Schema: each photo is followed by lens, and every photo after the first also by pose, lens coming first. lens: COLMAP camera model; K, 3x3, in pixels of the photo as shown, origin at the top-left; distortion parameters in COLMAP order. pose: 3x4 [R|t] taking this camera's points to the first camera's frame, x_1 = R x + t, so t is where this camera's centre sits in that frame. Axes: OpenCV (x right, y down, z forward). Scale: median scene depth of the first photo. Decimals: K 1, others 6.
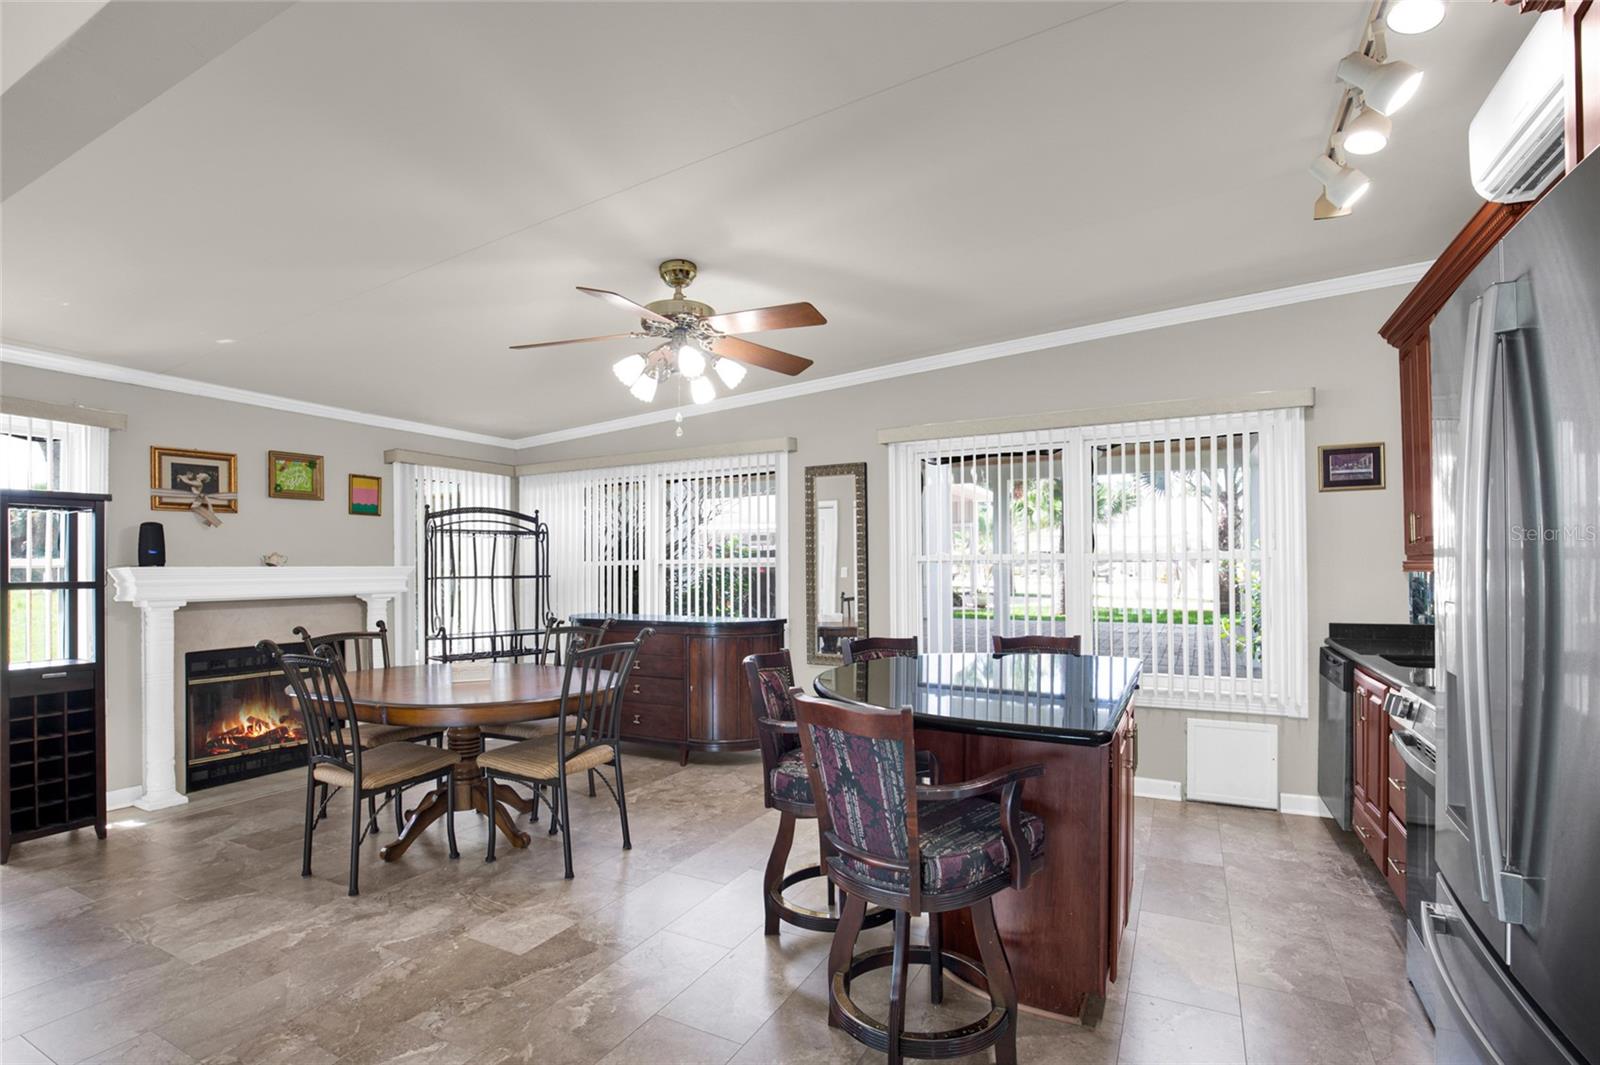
lens RADIAL K [[747.2, 0, 795.6], [0, 747.2, 560.2], [0, 0, 1]] dist [-0.029710, 0.004745]
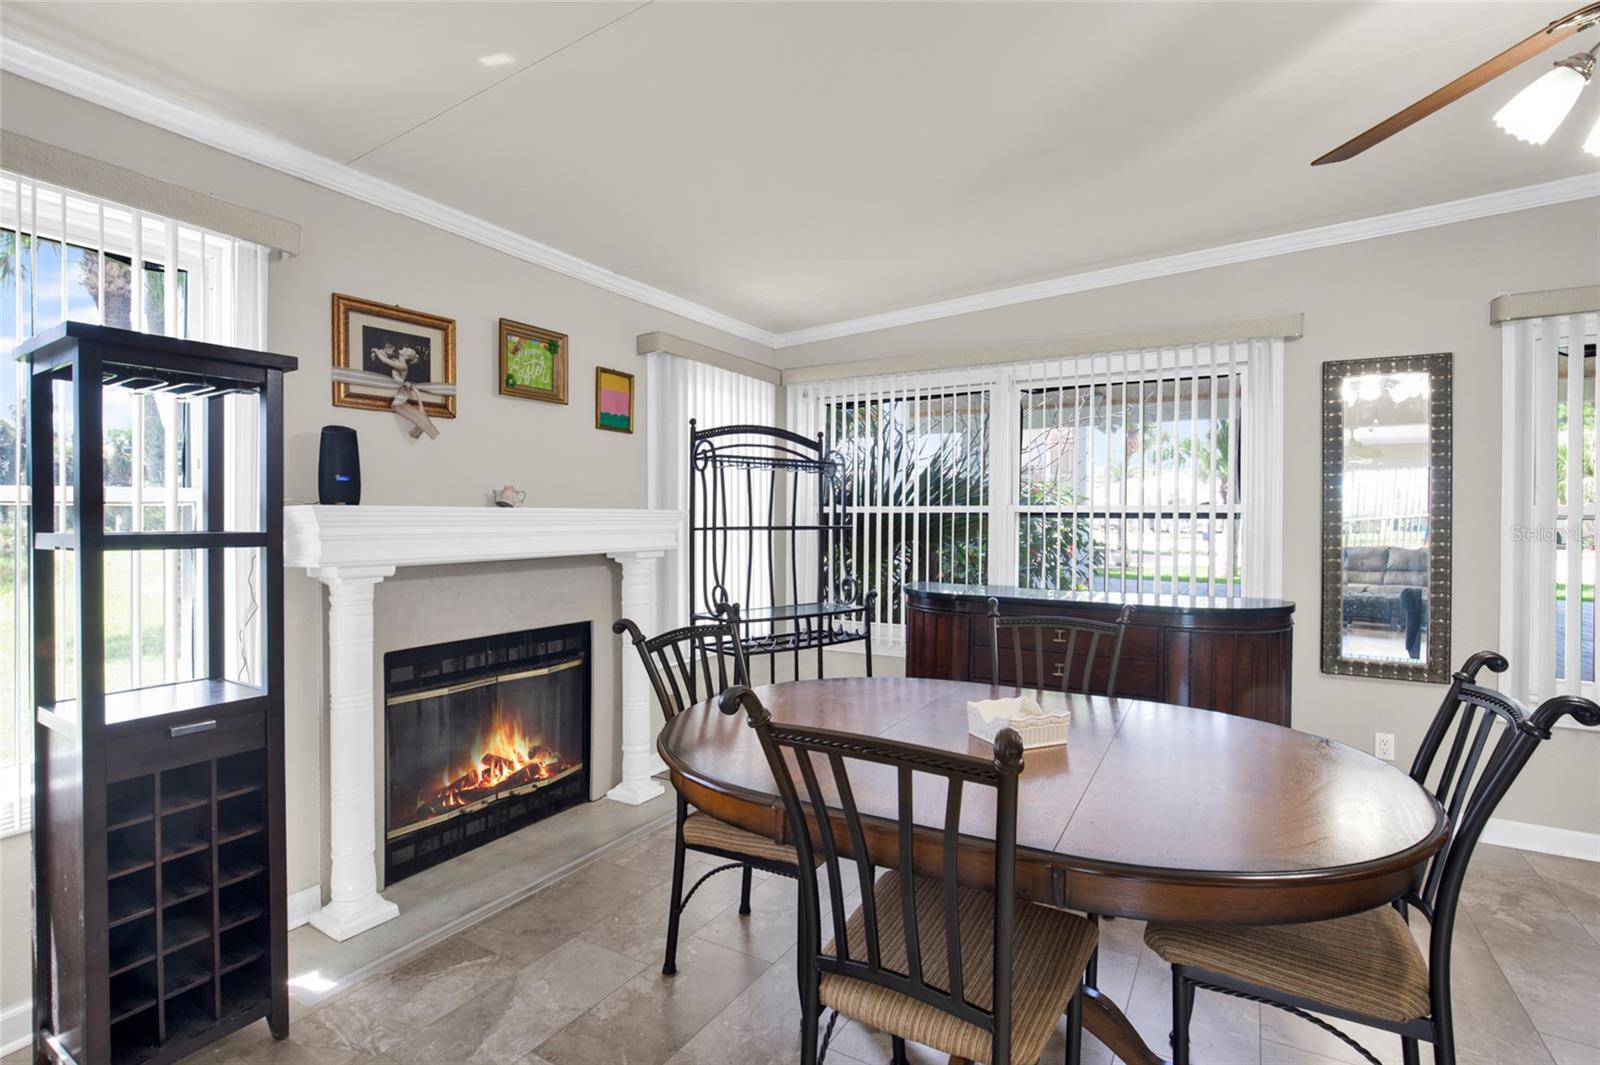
lens RADIAL K [[747.2, 0, 802.5], [0, 747.2, 531.5], [0, 0, 1]] dist [-0.029710, 0.004745]
pose [[0.998758, 0.016145, -0.047135, -0.462994], [-0.014717, 0.999427, 0.030482, 0.006116], [0.047600, -0.029750, 0.998423, 0.419508]]
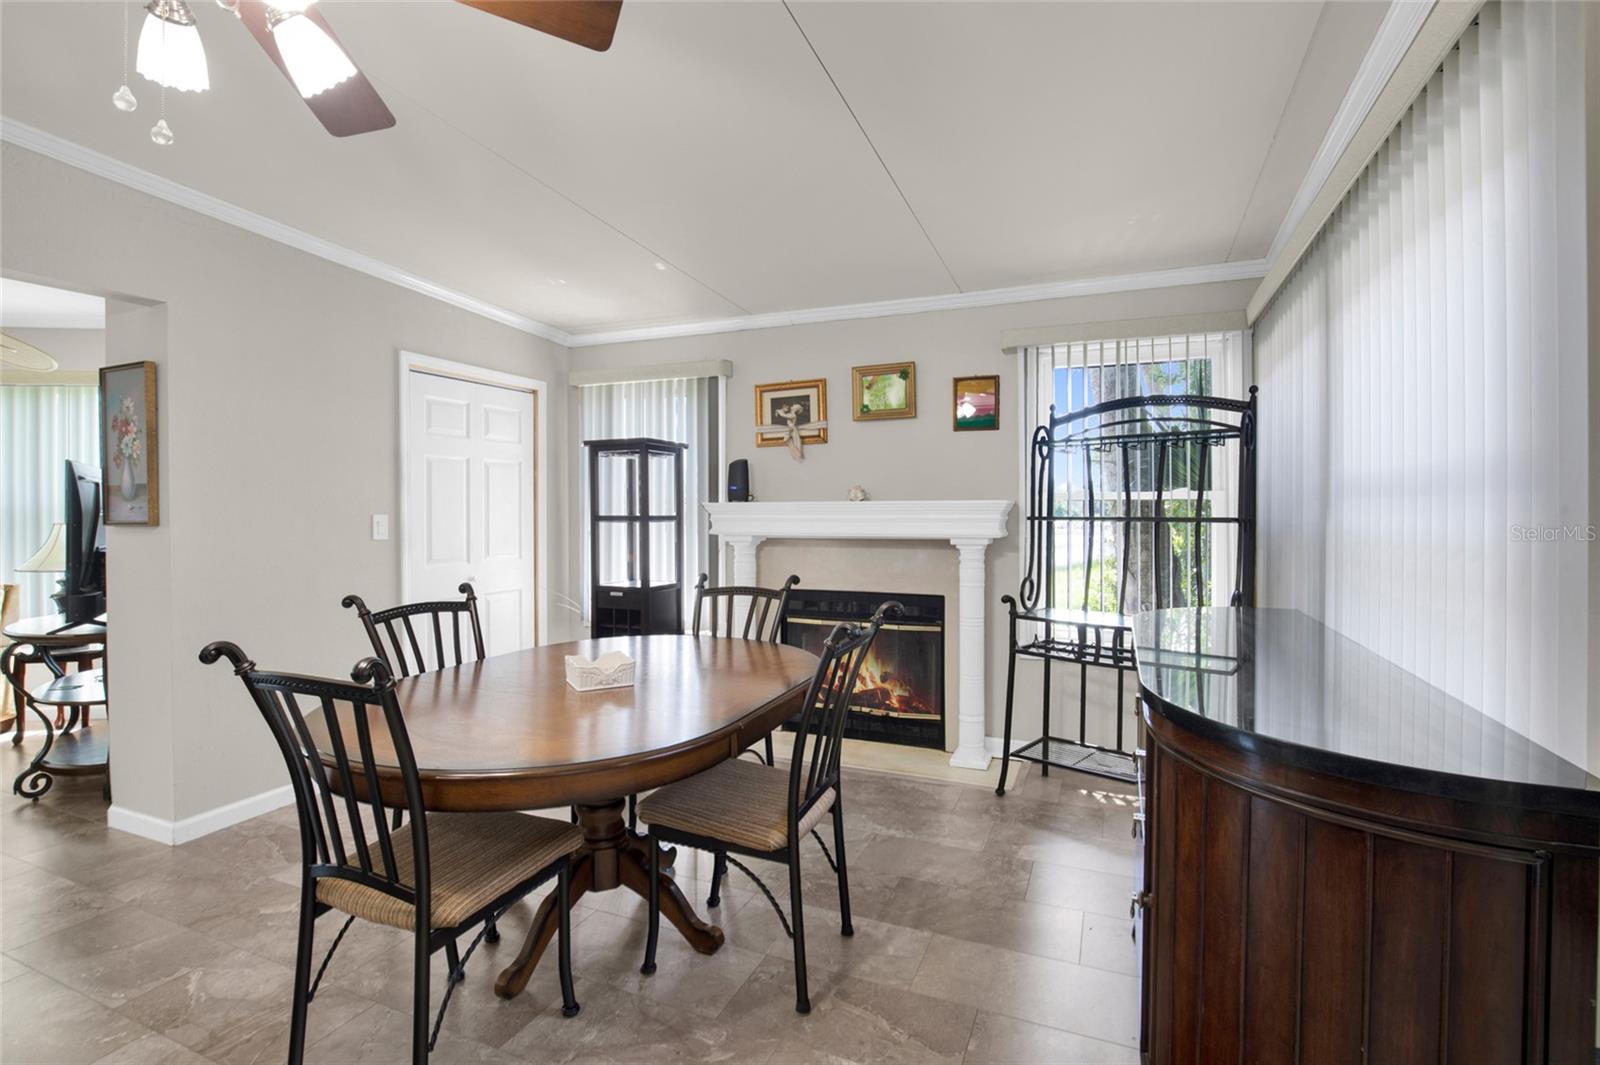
lens RADIAL K [[747.2, 0, 801.8], [0, 747.2, 507.8], [0, 0, 1]] dist [-0.029710, 0.004745]
pose [[0.079510, 0.012218, -0.996759, 0.167564], [0.014510, 0.999805, 0.013412, 0.003582], [0.996728, -0.015529, 0.079317, 0.930427]]
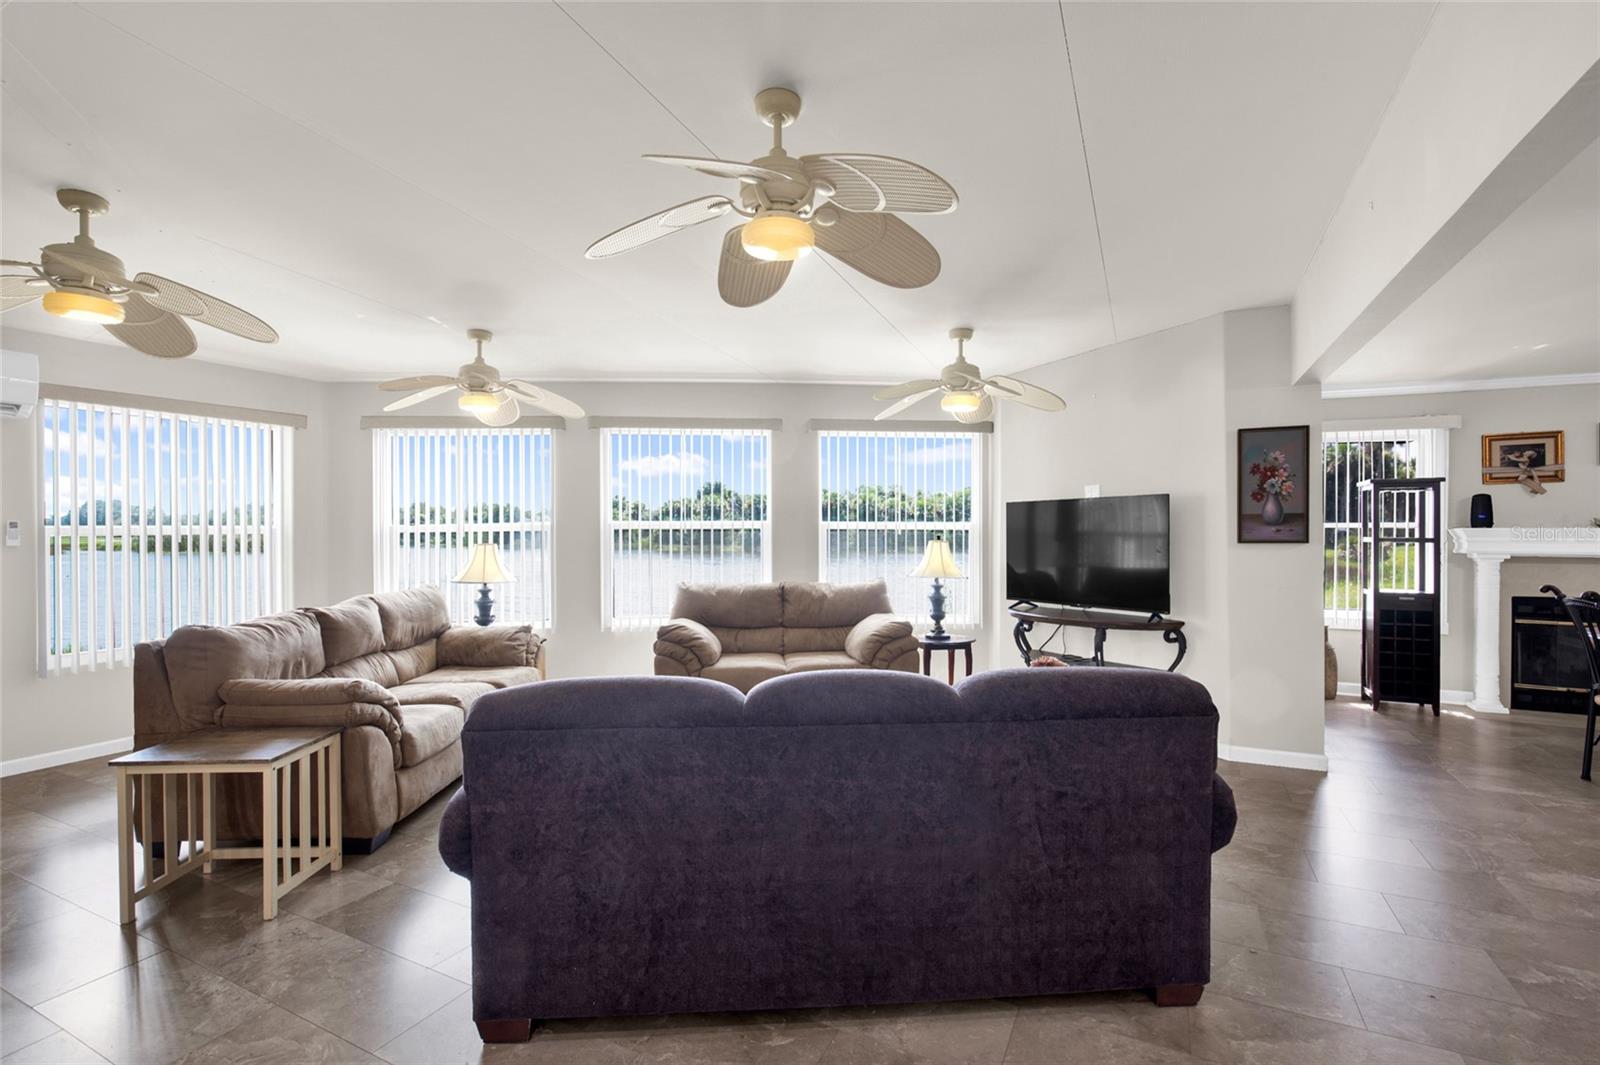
lens RADIAL K [[742.6, 0, 812.5], [0, 742.6, 534.9], [0, 0, 1]] dist [0.007989, 0.001174]
pose [[0.054501, 0.010717, -0.998456, 0.368686], [0.005766, 0.999922, 0.011047, 0.000177], [0.998497, -0.006359, 0.054435, -0.254718]]
